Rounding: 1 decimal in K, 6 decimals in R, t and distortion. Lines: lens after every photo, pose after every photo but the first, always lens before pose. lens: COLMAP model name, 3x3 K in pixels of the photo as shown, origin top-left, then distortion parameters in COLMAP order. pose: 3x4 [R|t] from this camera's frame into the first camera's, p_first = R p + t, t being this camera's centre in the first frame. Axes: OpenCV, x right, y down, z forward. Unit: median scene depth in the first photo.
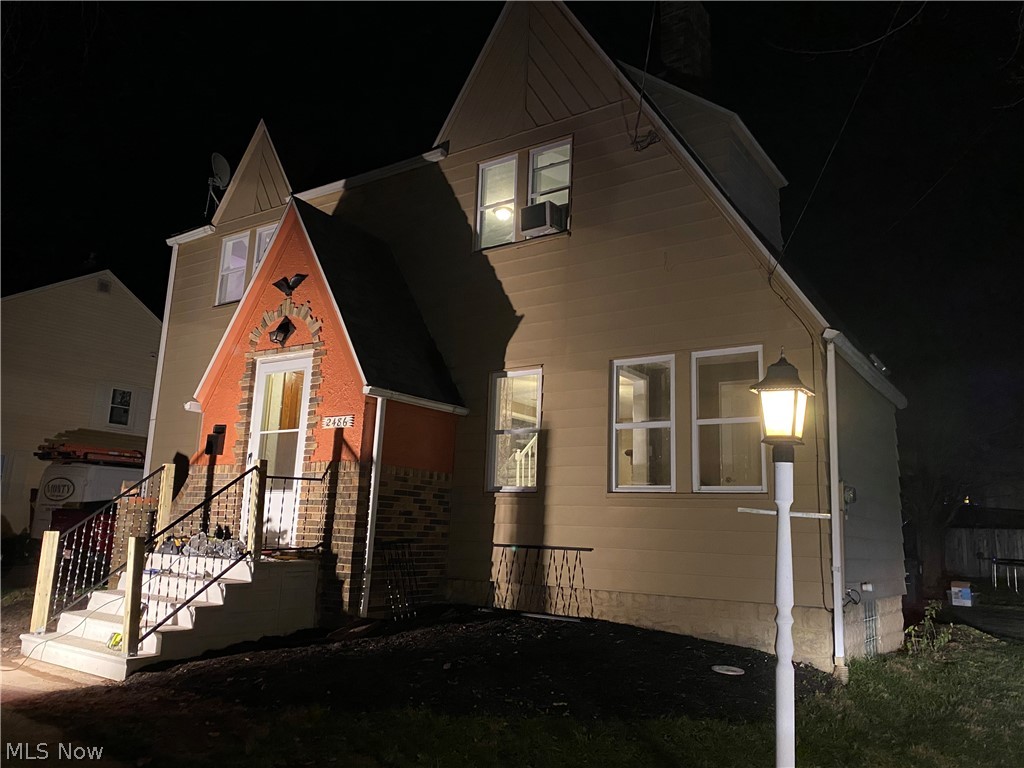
lens RADIAL K [[793.2, 0, 512.6], [0, 793.2, 386.9], [0, 0, 1]] dist [0.061708, -0.022026]
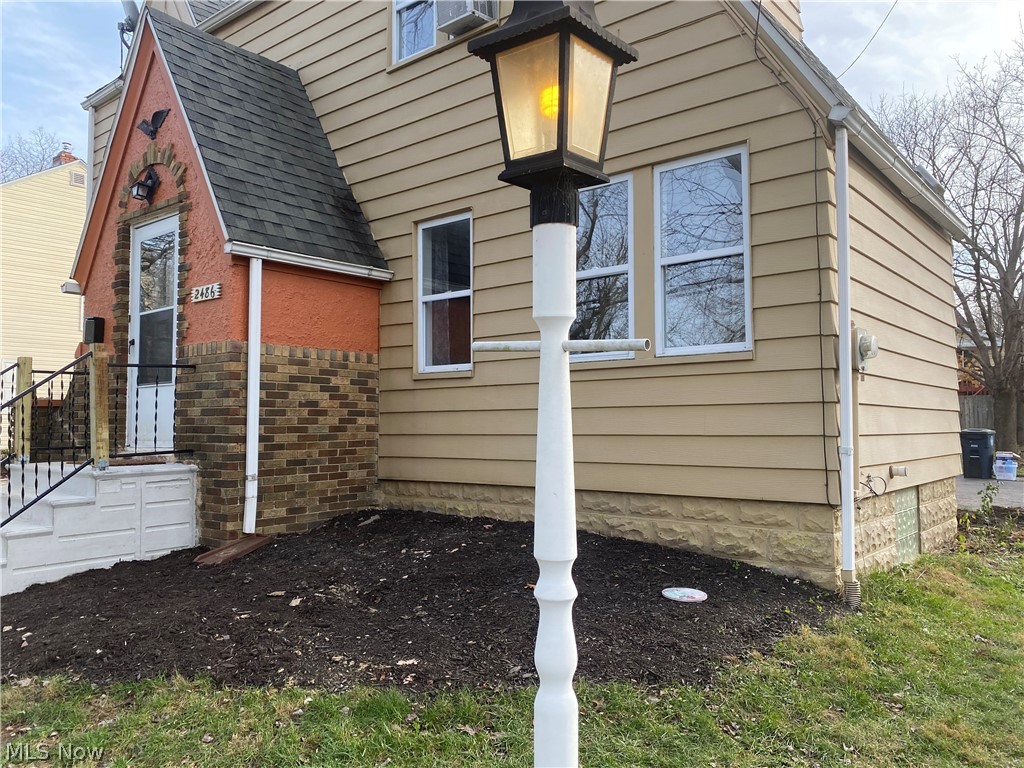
lens RADIAL K [[793.2, 0, 508.7], [0, 793.2, 388.8], [0, 0, 1]] dist [0.061708, -0.022026]
pose [[0.995060, -0.045793, -0.088087, 0.135399], [0.057275, 0.989515, 0.132588, 0.048152], [0.081092, -0.136978, 0.987249, 0.223214]]
